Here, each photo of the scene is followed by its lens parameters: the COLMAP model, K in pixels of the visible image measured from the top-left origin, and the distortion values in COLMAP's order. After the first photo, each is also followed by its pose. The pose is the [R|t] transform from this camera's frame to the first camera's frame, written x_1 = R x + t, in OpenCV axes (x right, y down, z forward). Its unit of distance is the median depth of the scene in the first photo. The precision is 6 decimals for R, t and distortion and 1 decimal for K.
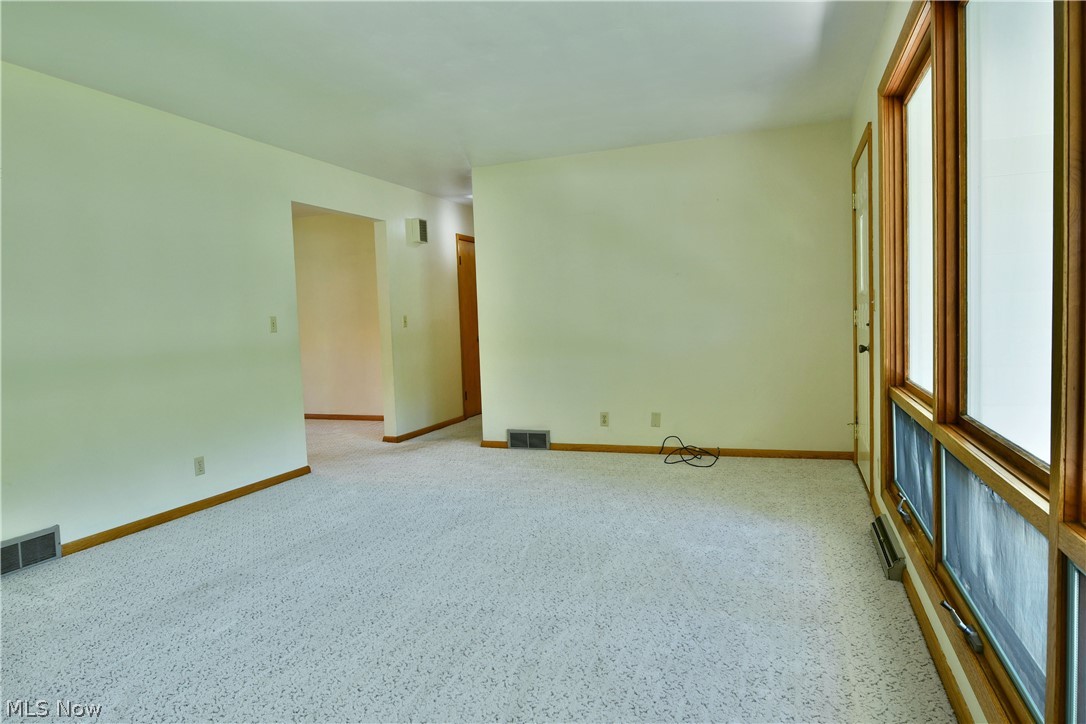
lens RADIAL K [[666.2, 0, 517.2], [0, 666.2, 357.5], [0, 0, 1]] dist [-0.006930, -0.003075]
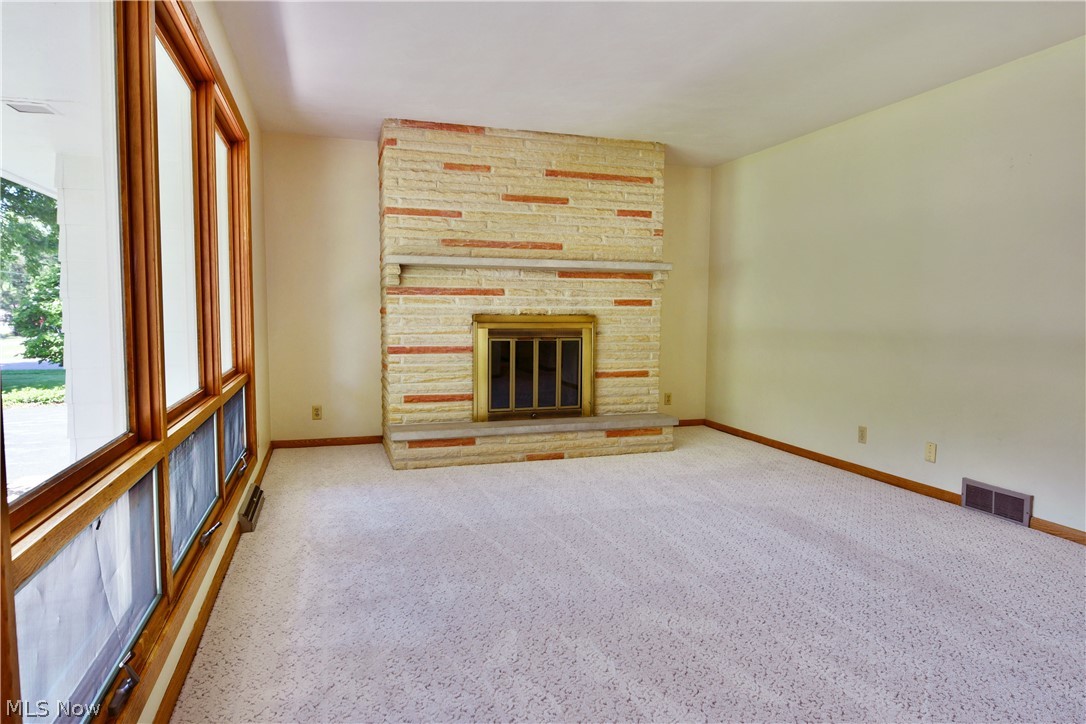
lens RADIAL K [[670.8, 0, 542.5], [0, 670.8, 357.9], [0, 0, 1]] dist [-0.009898, -0.004240]
pose [[-0.772736, 0.081450, -0.629480, 0.307795], [-0.012878, 0.989517, 0.143844, -0.056504], [0.634597, 0.119260, -0.763586, 0.774169]]
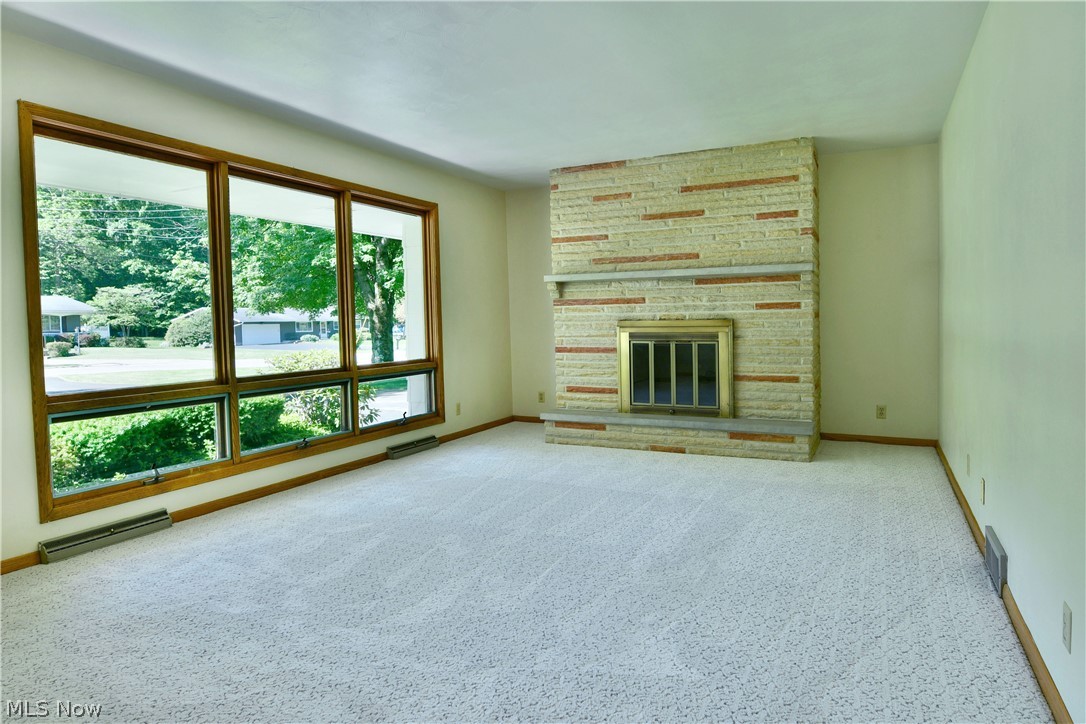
lens RADIAL K [[661.2, 0, 526.4], [0, 661.2, 350.5], [0, 0, 1]] dist [-0.008383, -0.005031]
pose [[-0.993622, 0.051567, 0.100276, -0.156049], [0.062122, 0.992513, 0.105163, -0.054906], [-0.094102, 0.110722, -0.989386, 1.074643]]
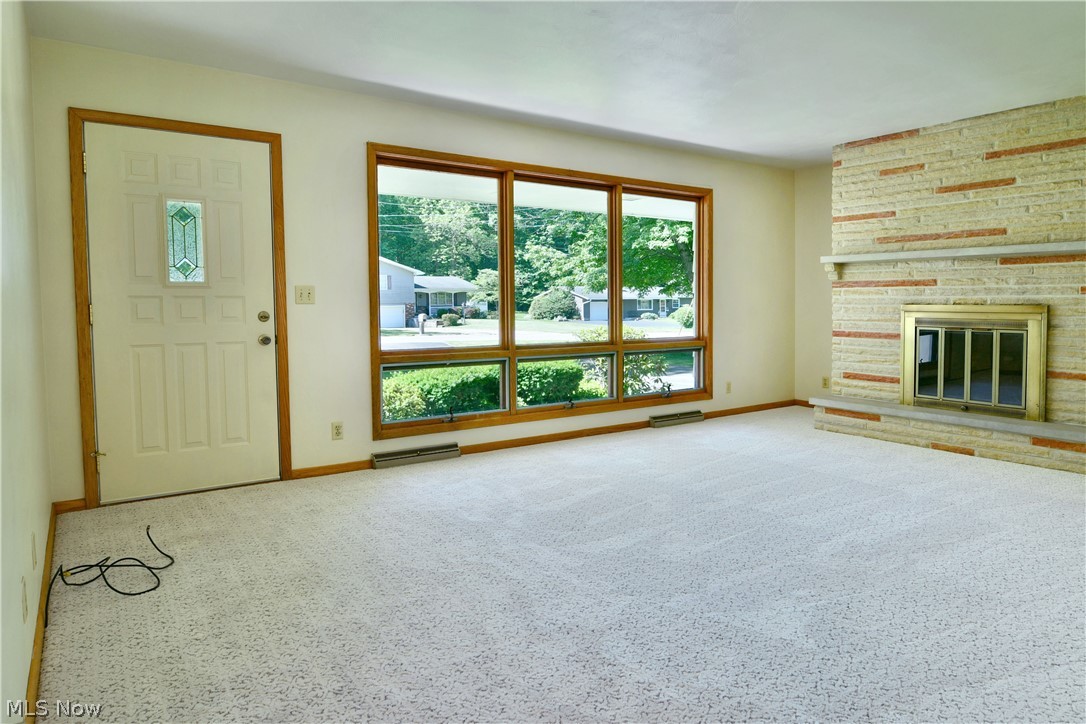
lens RADIAL K [[653.6, 0, 538.9], [0, 653.6, 338.3], [0, 0, 1]] dist [-0.006825, -0.005038]
pose [[-0.830423, 0.009624, 0.557050, -0.286391], [0.068833, 0.993963, 0.085440, -0.051304], [-0.552865, 0.109294, -0.826072, 1.103489]]
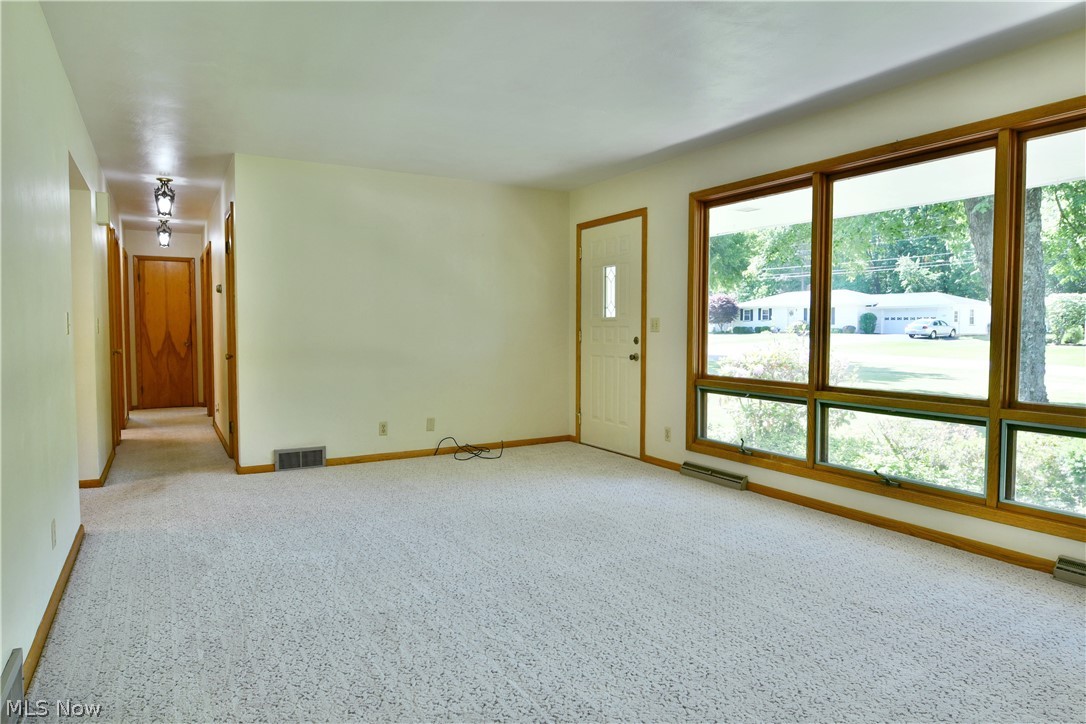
lens RADIAL K [[670.8, 0, 542.5], [0, 670.8, 357.9], [0, 0, 1]] dist [-0.009898, -0.004240]
pose [[0.613092, 0.006636, 0.789983, -0.540897], [0.020894, 0.999479, -0.024611, 0.014130], [-0.789735, 0.031595, 0.612634, 0.168538]]
